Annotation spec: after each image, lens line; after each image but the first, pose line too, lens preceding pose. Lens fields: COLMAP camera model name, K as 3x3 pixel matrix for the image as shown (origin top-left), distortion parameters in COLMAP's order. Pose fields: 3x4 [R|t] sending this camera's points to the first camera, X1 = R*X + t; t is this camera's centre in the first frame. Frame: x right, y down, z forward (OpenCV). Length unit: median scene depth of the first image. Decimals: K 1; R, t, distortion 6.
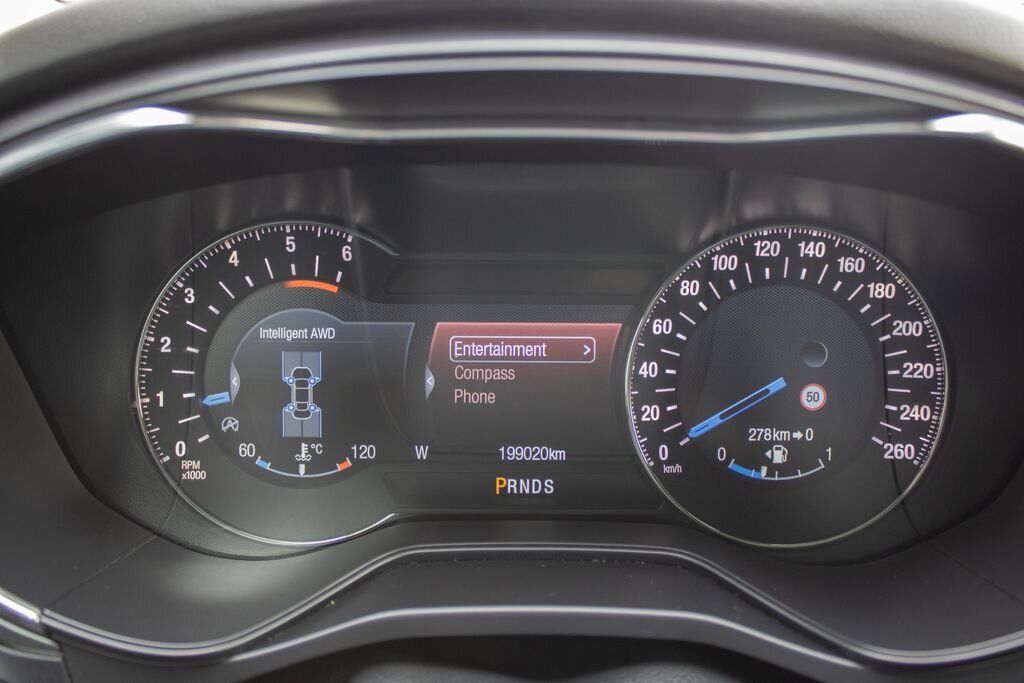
lens RADIAL K [[1005.0, 0, 513.9], [0, 1005.0, 372.7], [0, 0, 1]] dist [-0.101544, 0.019130]
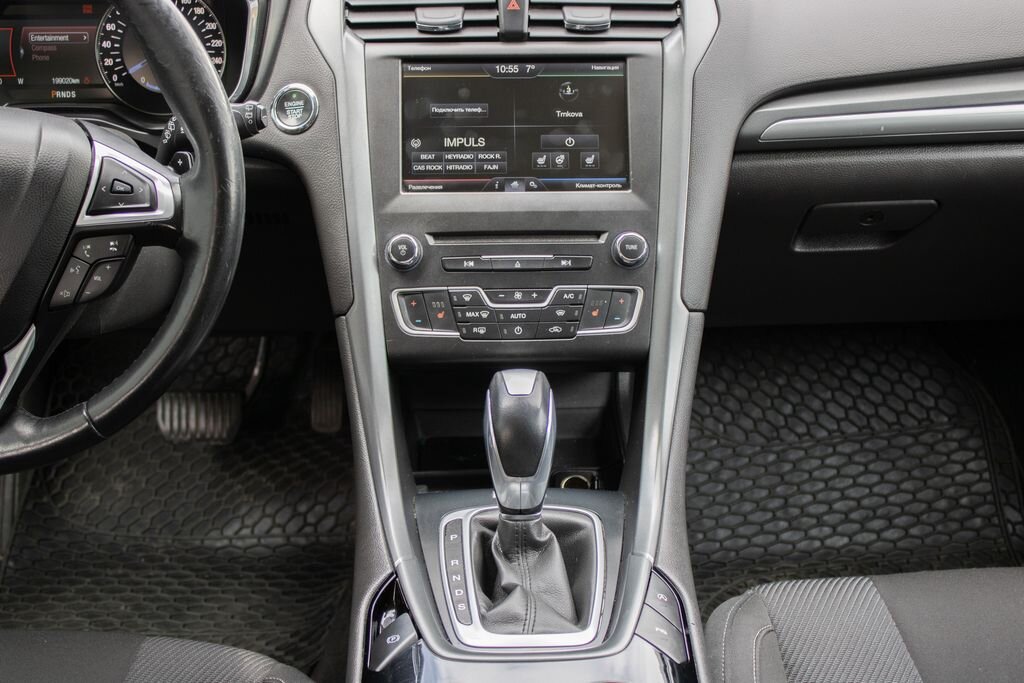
lens RADIAL K [[1439.4, 0, 508.9], [0, 1439.4, 359.5], [0, 0, 1]] dist [-0.045688, 0.064583]
pose [[0.998995, -0.021008, 0.039596, 0.982749], [0.015788, 0.991672, 0.127814, 0.337218], [-0.041952, -0.127061, 0.991007, -2.705653]]
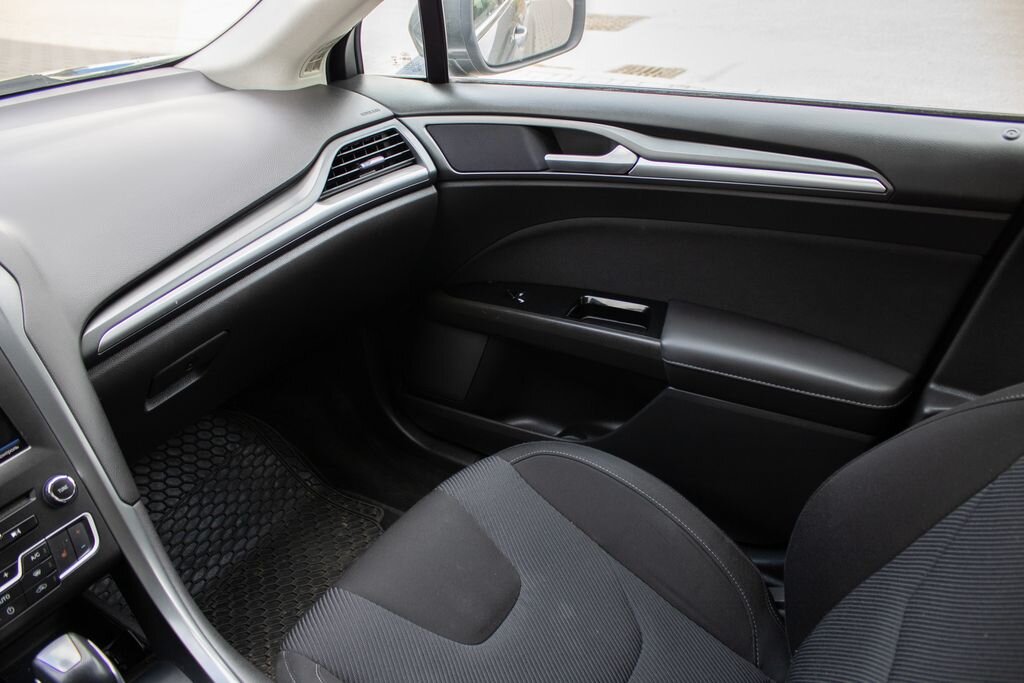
lens RADIAL K [[845.4, 0, 505.0], [0, 845.4, 353.0], [0, 0, 1]] dist [-0.162578, 0.142338]
pose [[0.549647, -0.475776, 0.686677, 0.734854], [0.366519, 0.875981, 0.313561, -0.053299], [-0.750701, 0.079333, 0.655862, -1.733299]]
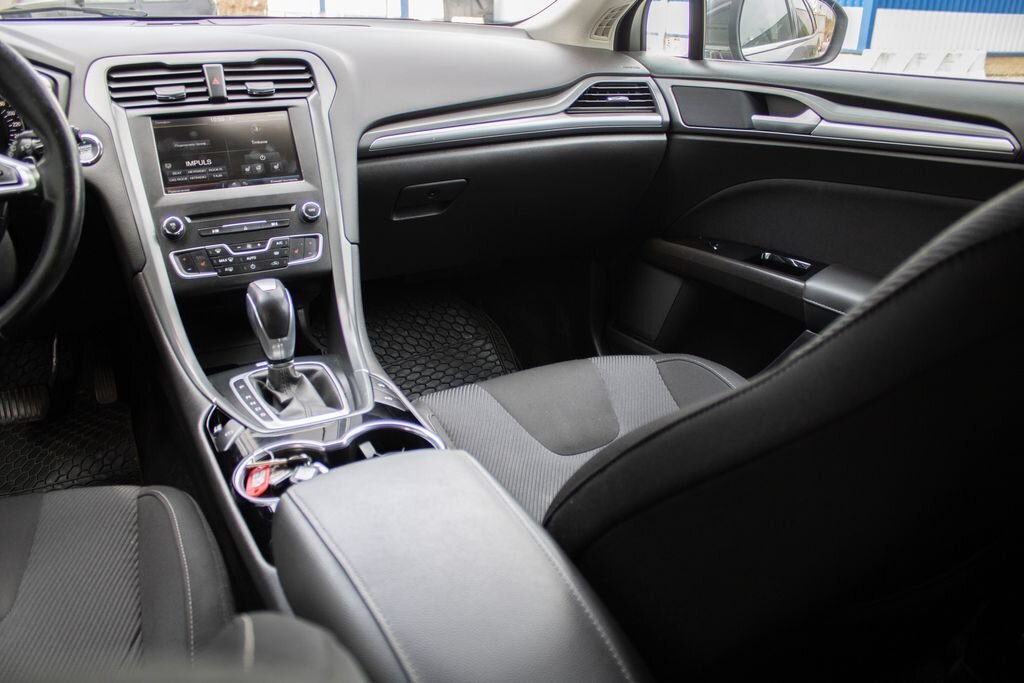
lens RADIAL K [[845.4, 0, 505.0], [0, 845.4, 353.0], [0, 0, 1]] dist [-0.162578, 0.142338]
pose [[0.877801, -0.177380, 0.444973, 0.517685], [0.156179, 0.984132, 0.084212, 0.898552], [-0.452850, -0.004426, 0.891576, -2.644441]]
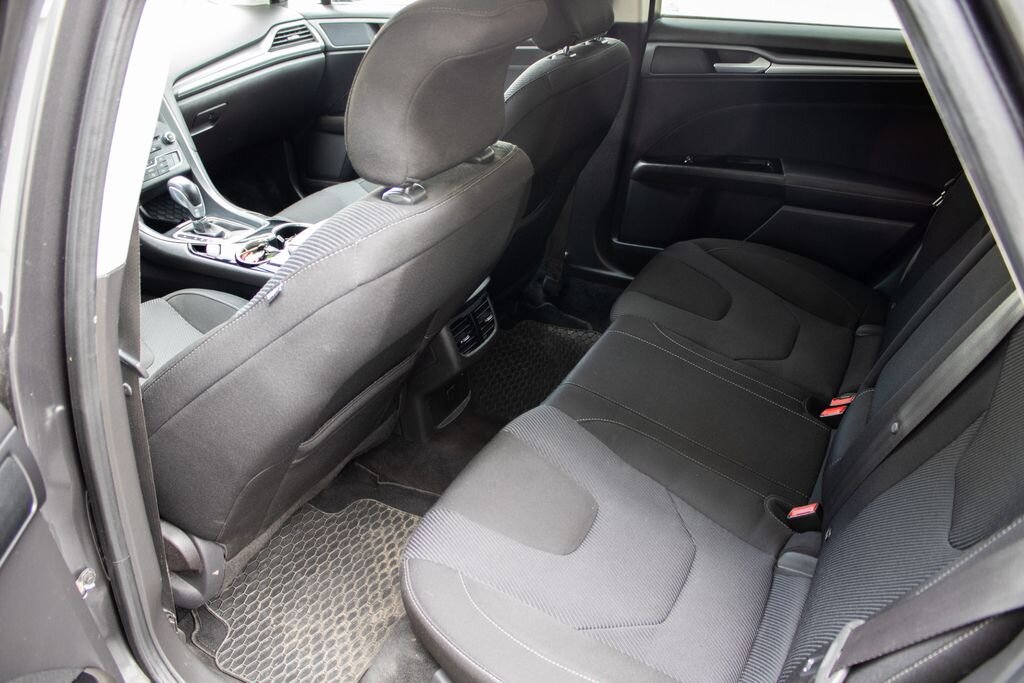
lens RADIAL K [[845.4, 0, 505.0], [0, 845.4, 353.0], [0, 0, 1]] dist [-0.162578, 0.142338]
pose [[0.469576, -0.472419, 0.745867, -2.342082], [0.329861, 0.877498, 0.348121, 0.607084], [-0.818957, 0.082563, 0.567885, -4.263344]]
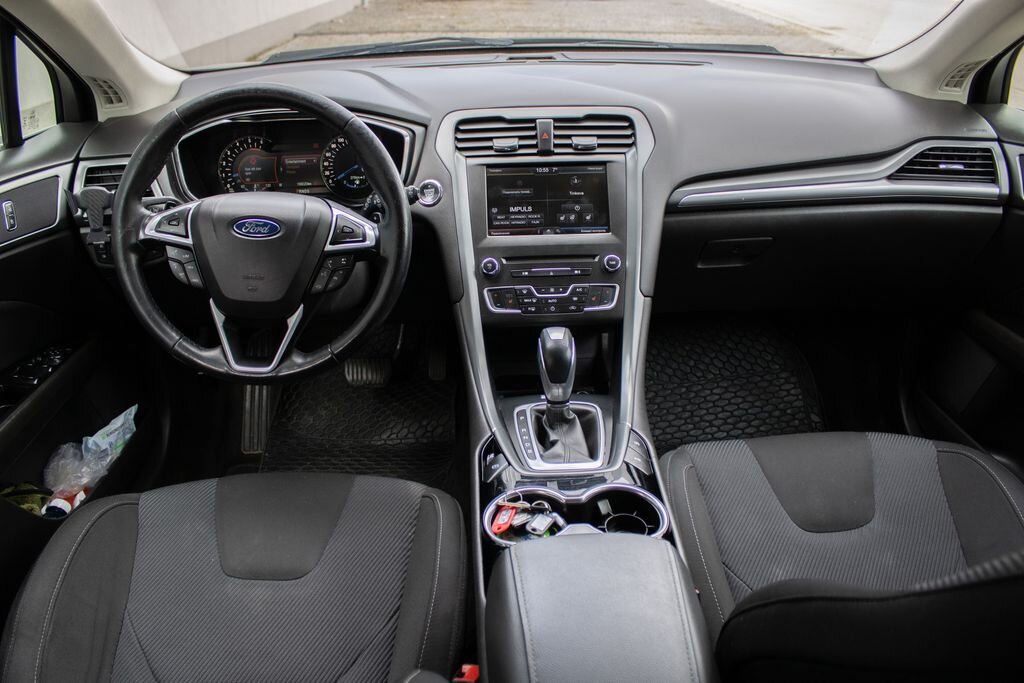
lens RADIAL K [[845.4, 0, 505.0], [0, 845.4, 353.0], [0, 0, 1]] dist [-0.162578, 0.142338]
pose [[0.998764, -0.039834, 0.029739, 0.819779], [0.036375, 0.993383, 0.108934, 0.482991], [-0.033881, -0.107717, 0.993604, -3.006074]]
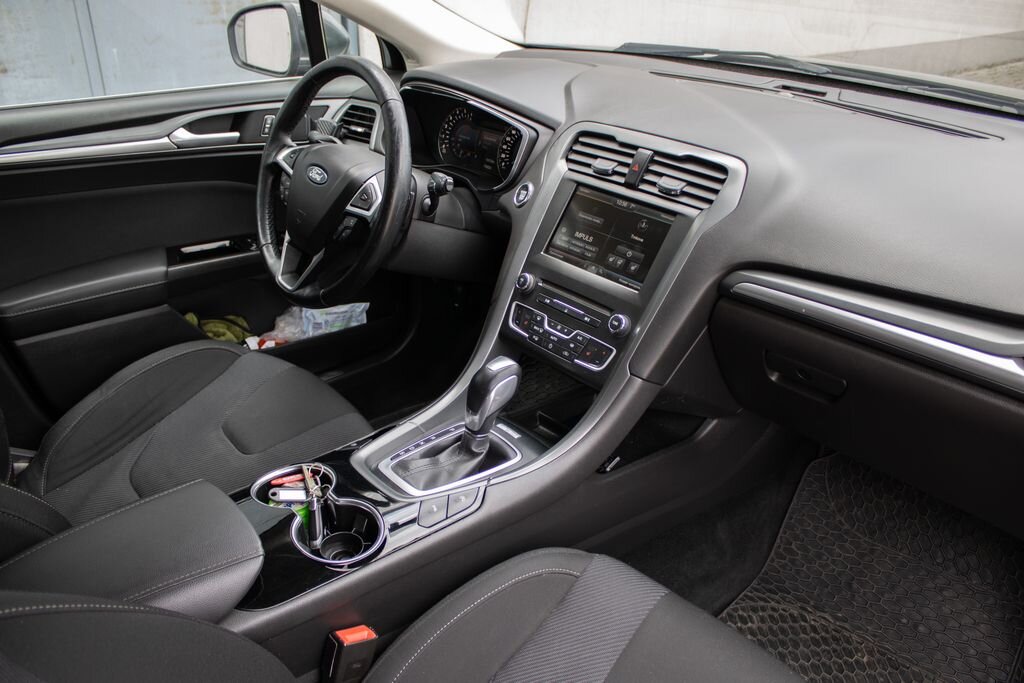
lens RADIAL K [[845.4, 0, 505.0], [0, 845.4, 353.0], [0, 0, 1]] dist [-0.162578, 0.142338]
pose [[0.658224, 0.346357, -0.668415, 3.243759], [-0.267873, 0.937525, 0.222015, 0.032261], [0.703552, 0.032915, 0.709881, -1.896324]]
